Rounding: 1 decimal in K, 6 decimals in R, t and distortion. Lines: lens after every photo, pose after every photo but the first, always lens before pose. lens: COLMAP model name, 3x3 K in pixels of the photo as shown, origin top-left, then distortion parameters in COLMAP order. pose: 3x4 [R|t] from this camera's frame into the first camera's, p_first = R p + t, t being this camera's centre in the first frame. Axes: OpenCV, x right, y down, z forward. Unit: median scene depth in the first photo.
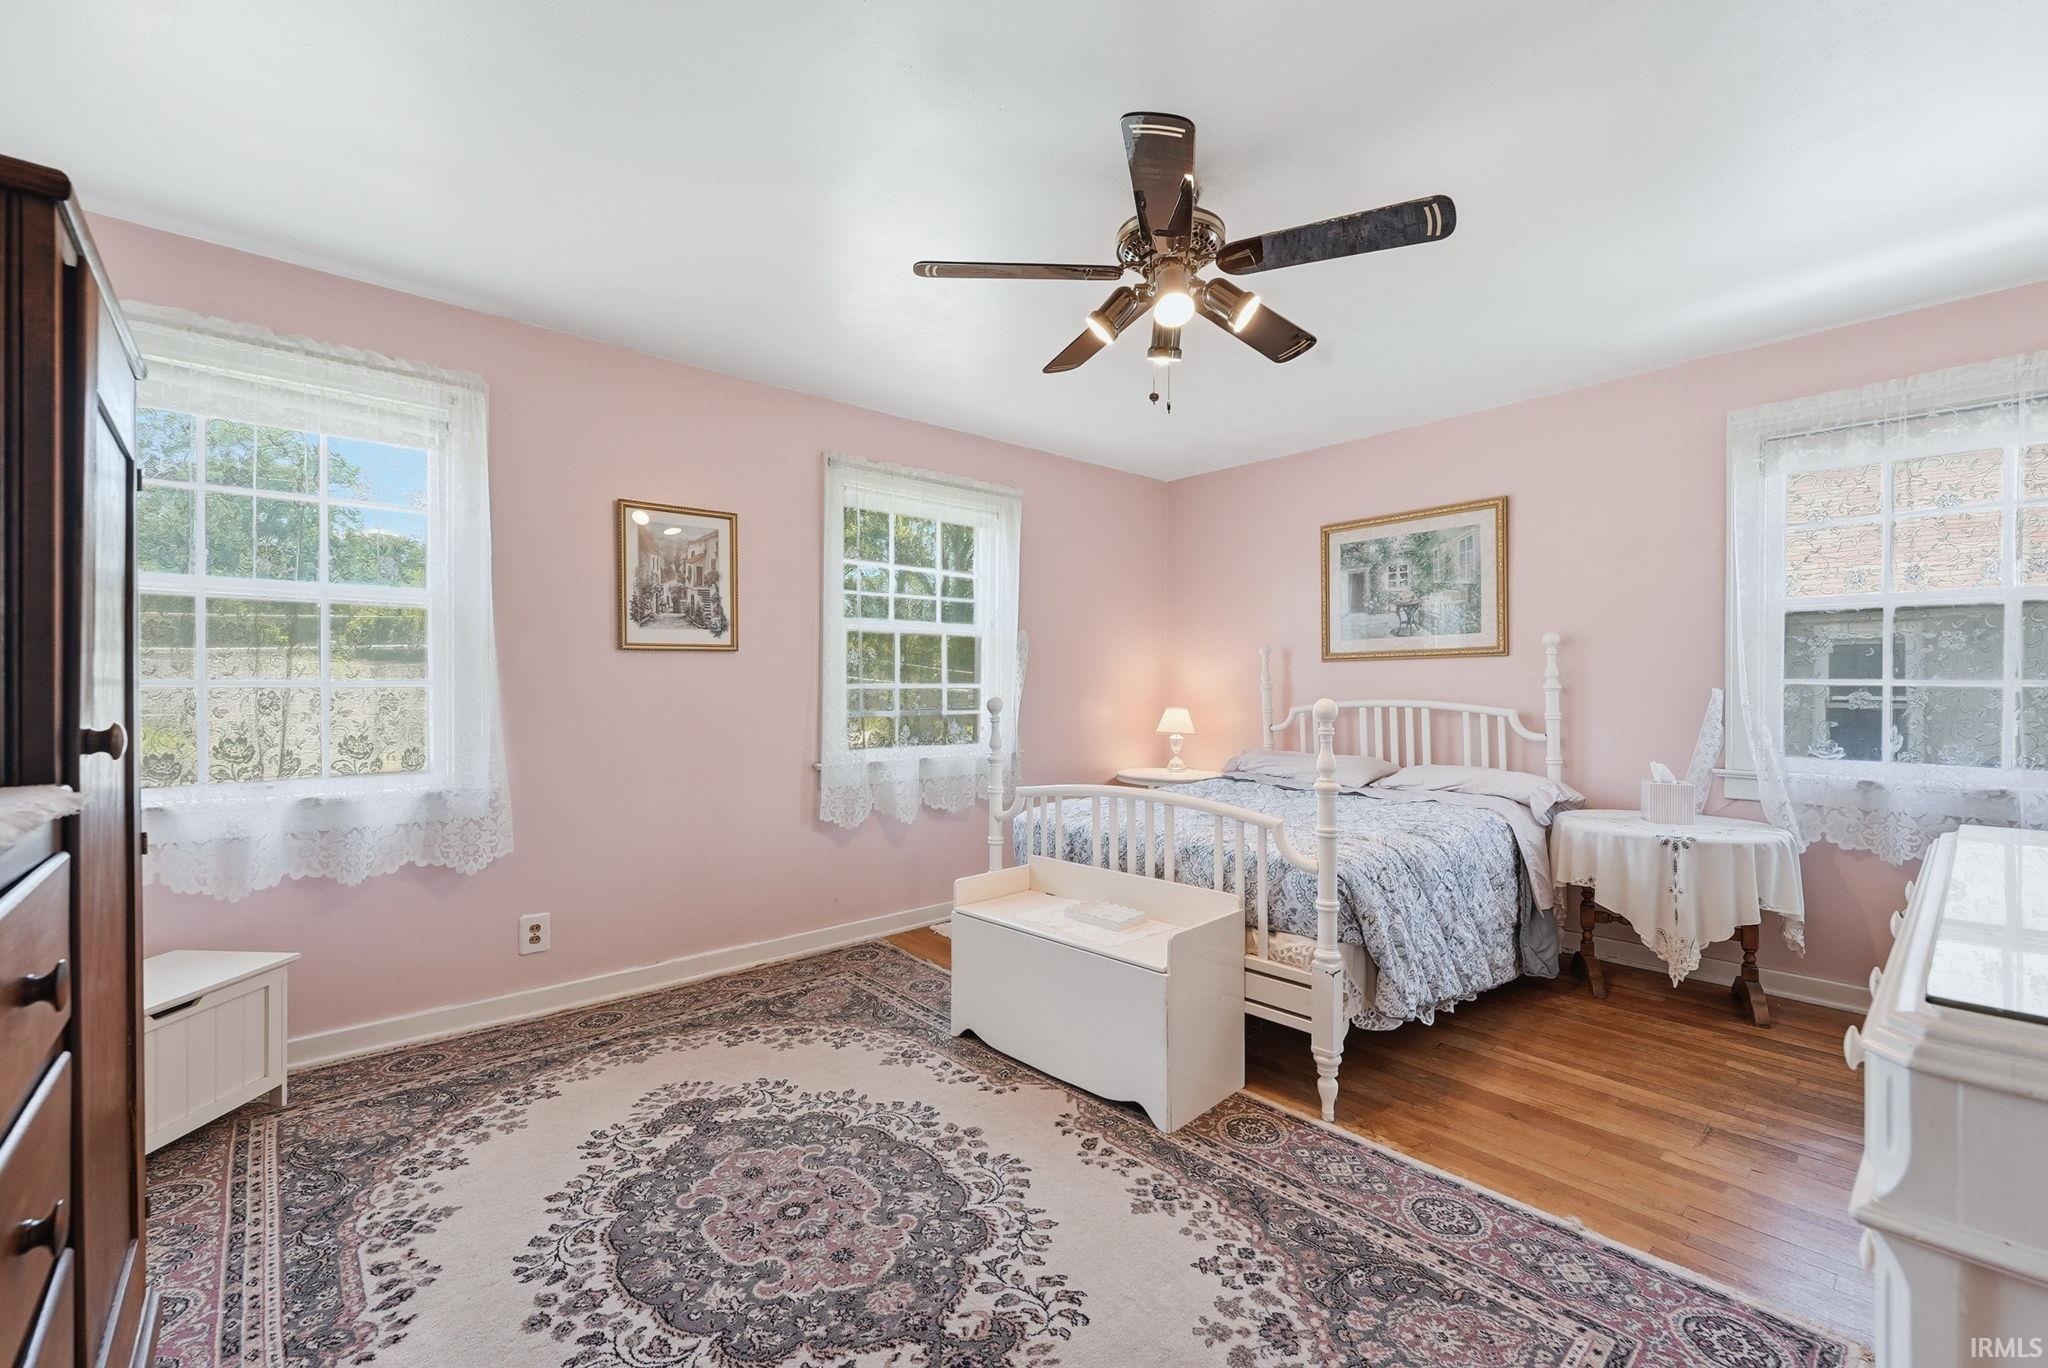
lens RADIAL K [[835.1, 0, 1014.2], [0, 835.1, 693.2], [0, 0, 1]] dist [-0.005334, 0.001889]
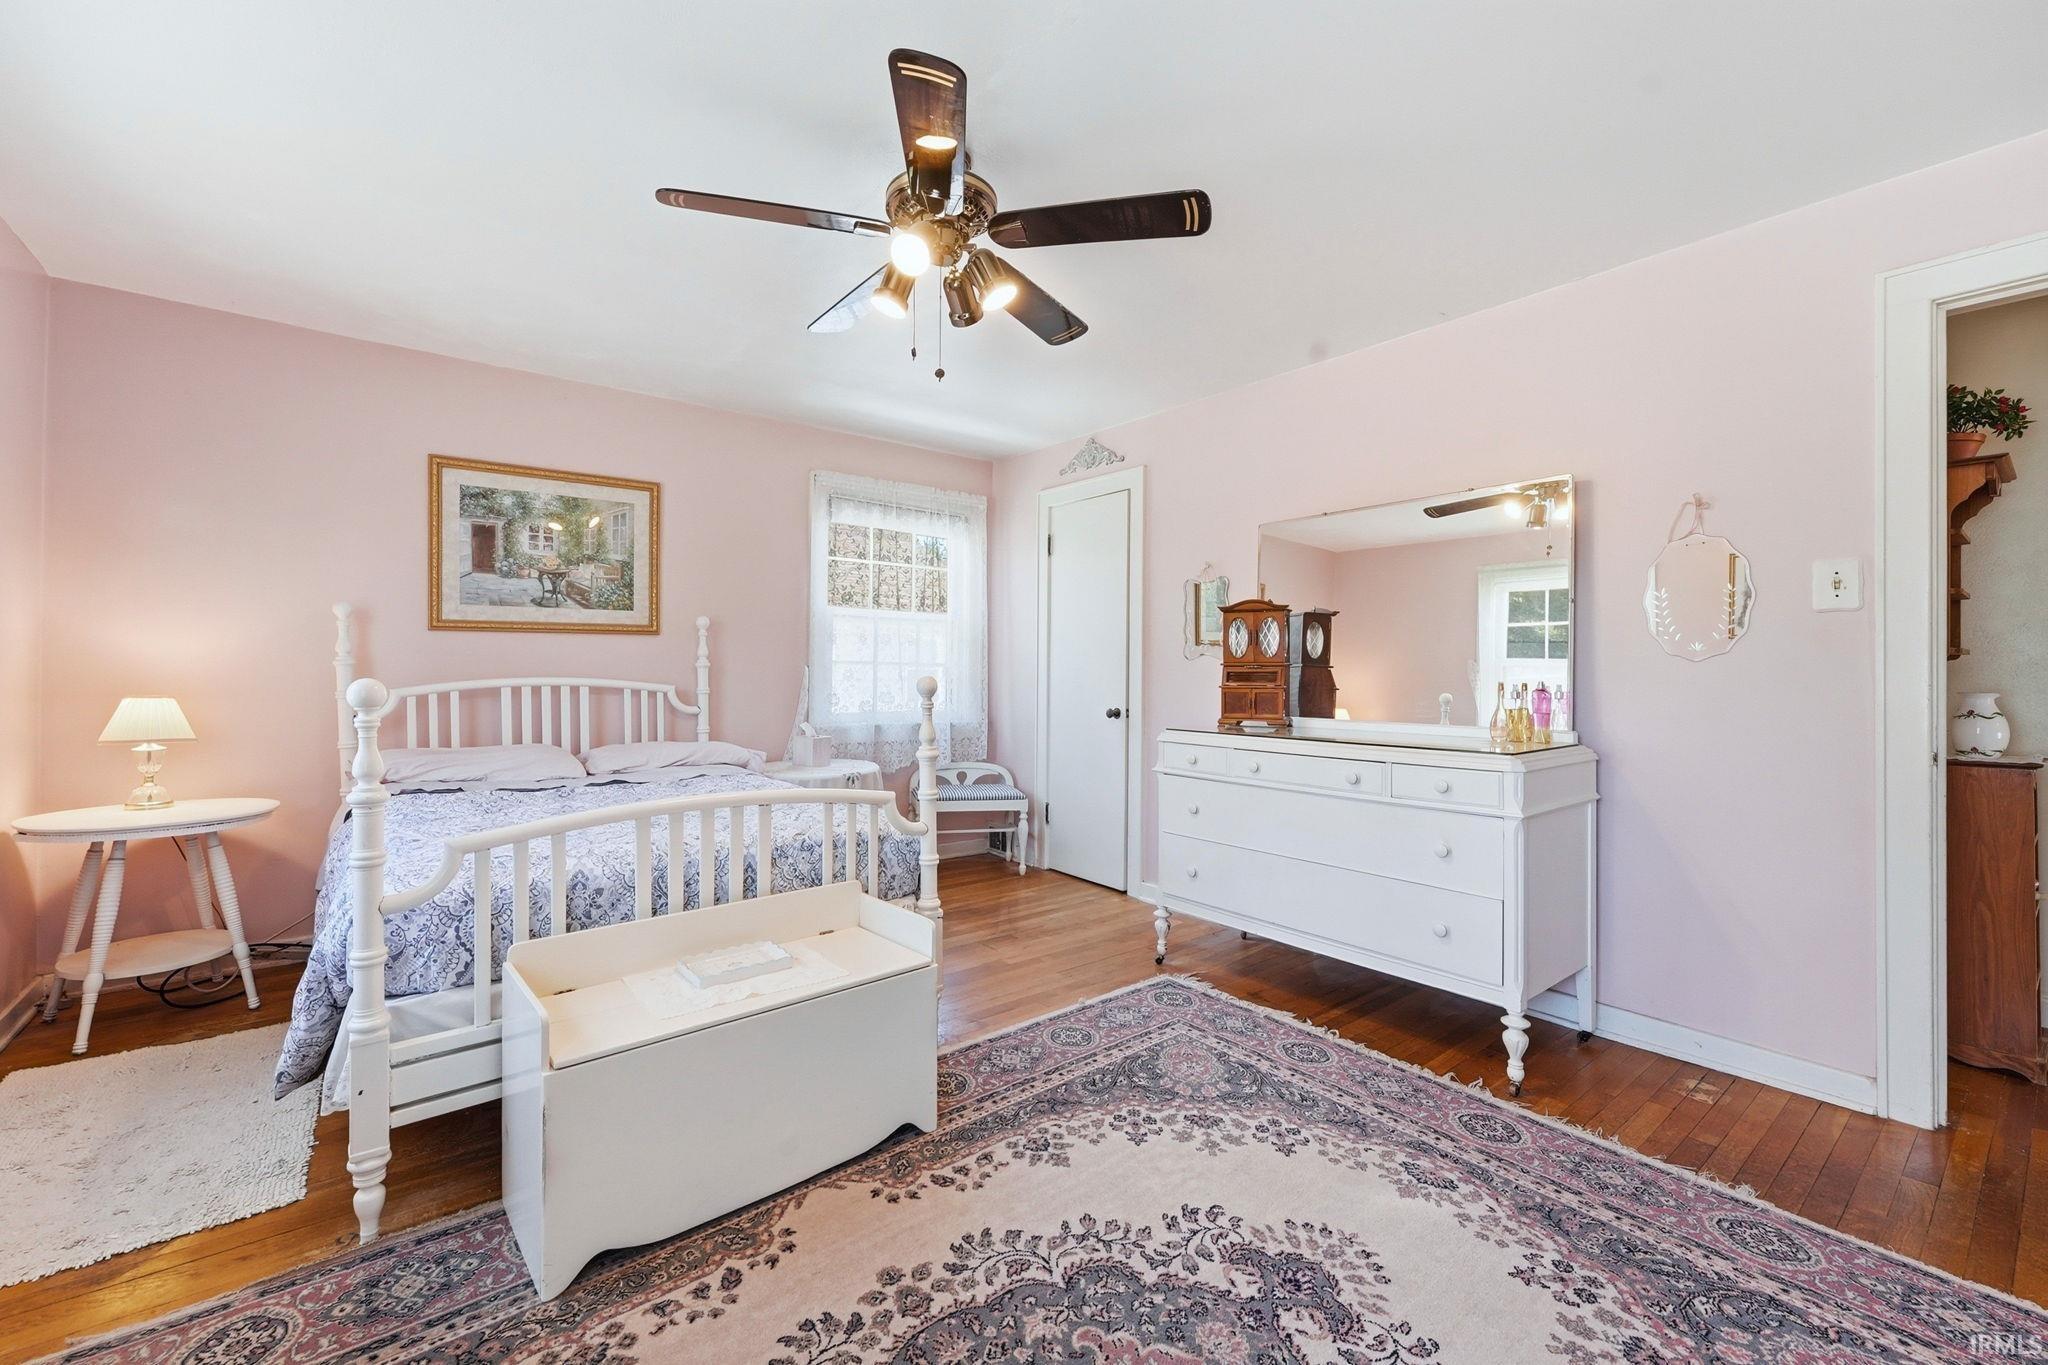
lens RADIAL K [[835.1, 0, 1021.0], [0, 835.1, 665.7], [0, 0, 1]] dist [-0.005334, 0.001889]
pose [[0.050731, 0.005252, 0.998699, -0.537099], [-0.000193, 0.999986, -0.005249, -0.000363], [-0.998712, 0.000073, 0.050731, 0.593014]]
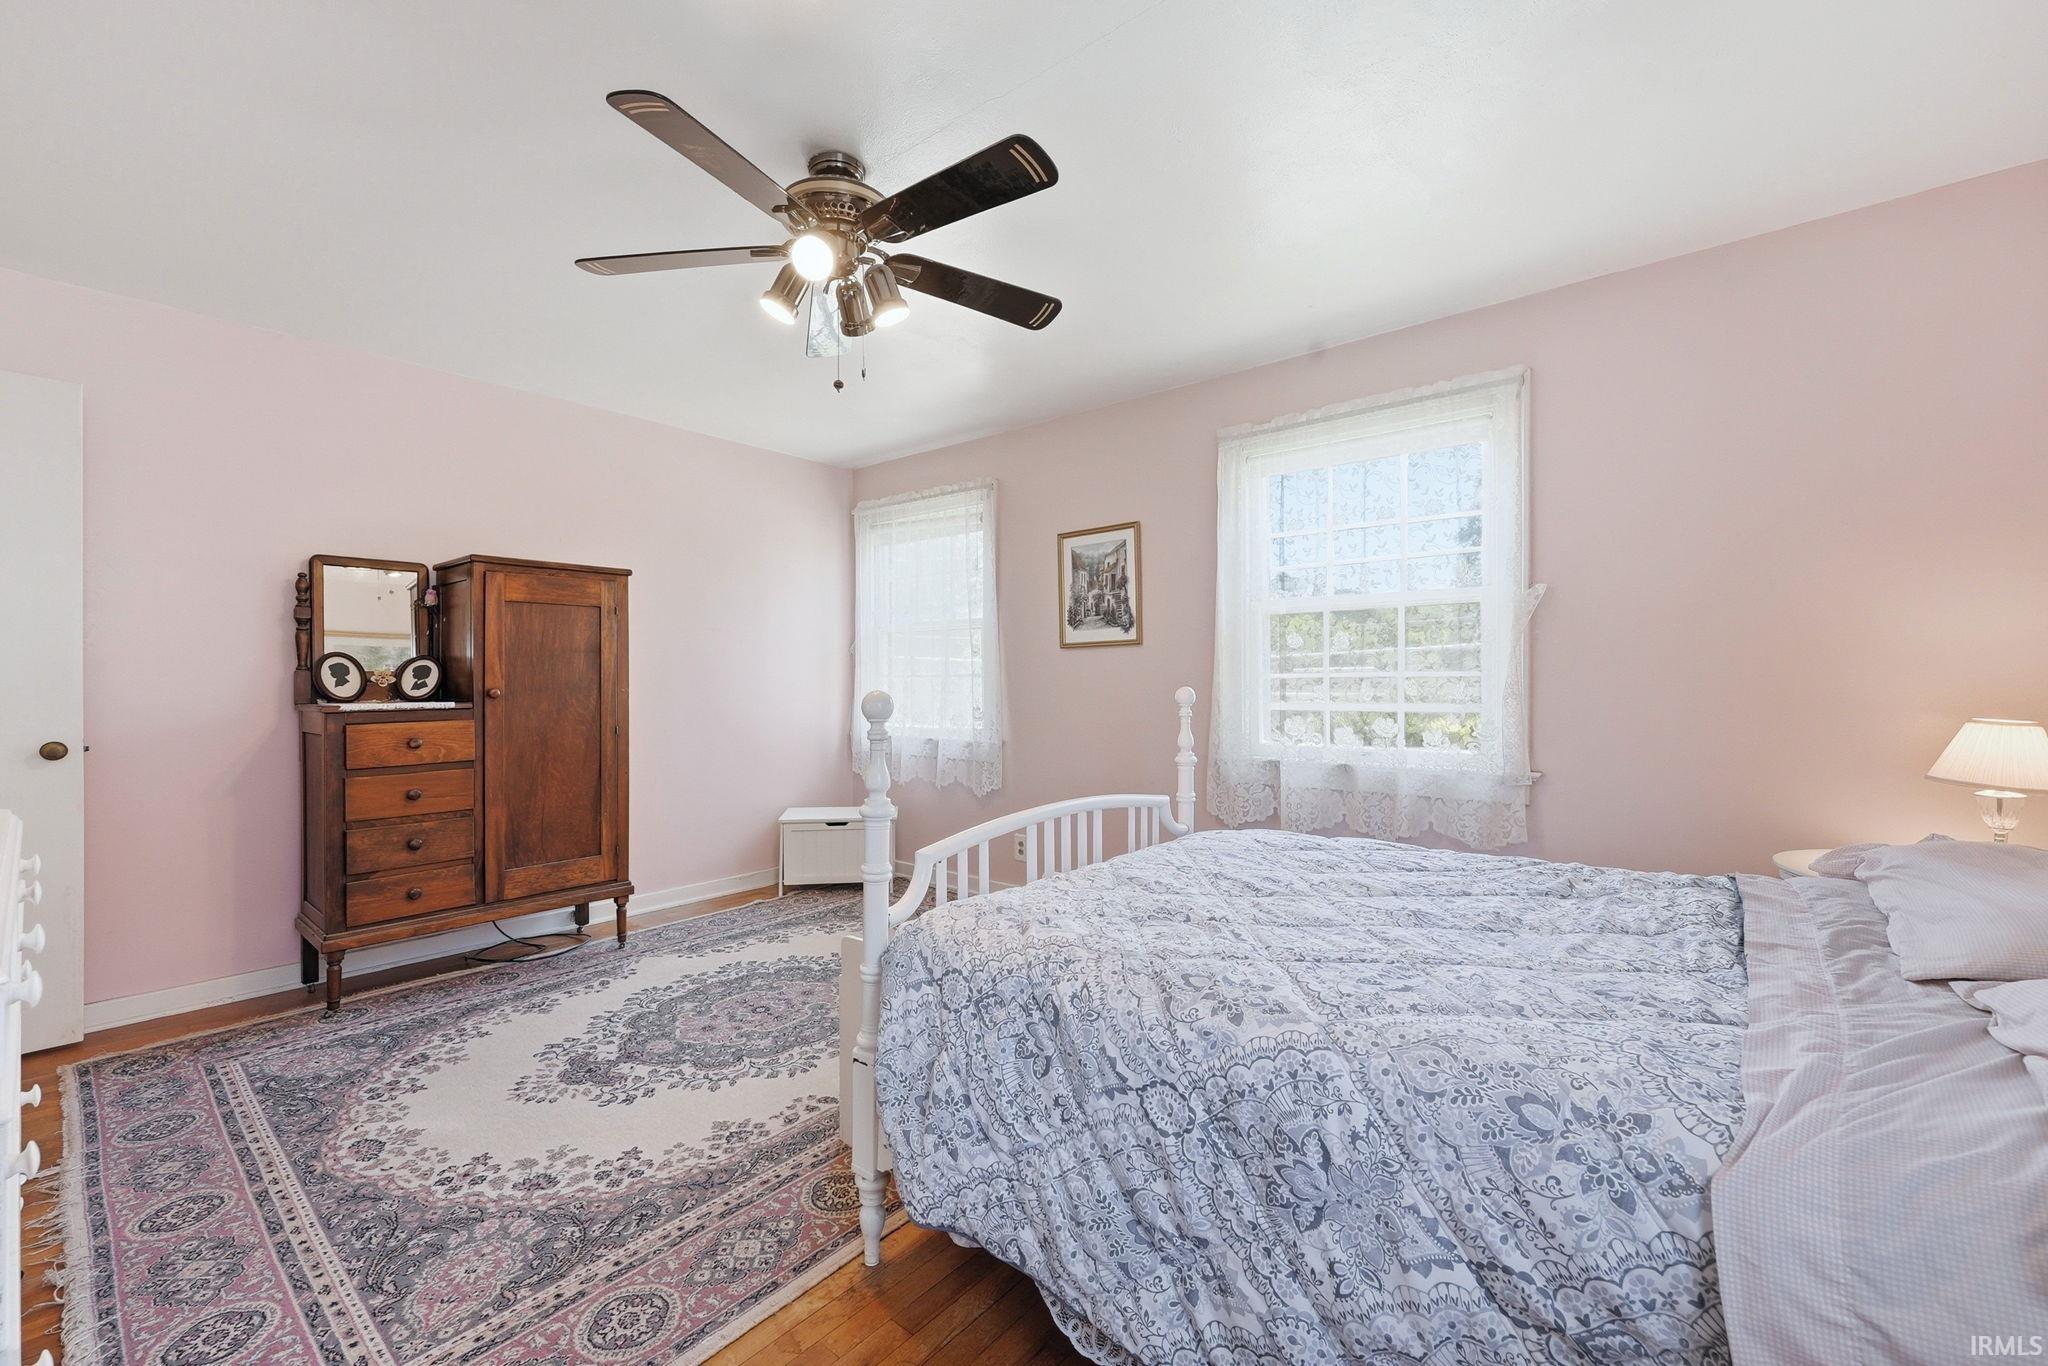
lens RADIAL K [[835.1, 0, 1022.9], [0, 835.1, 689.3], [0, 0, 1]] dist [-0.005334, 0.001889]
pose [[0.158698, 0.009827, -0.987278, 0.808539], [-0.002911, 0.999951, 0.009485, -0.000935], [0.987323, 0.001368, 0.158719, 0.732522]]
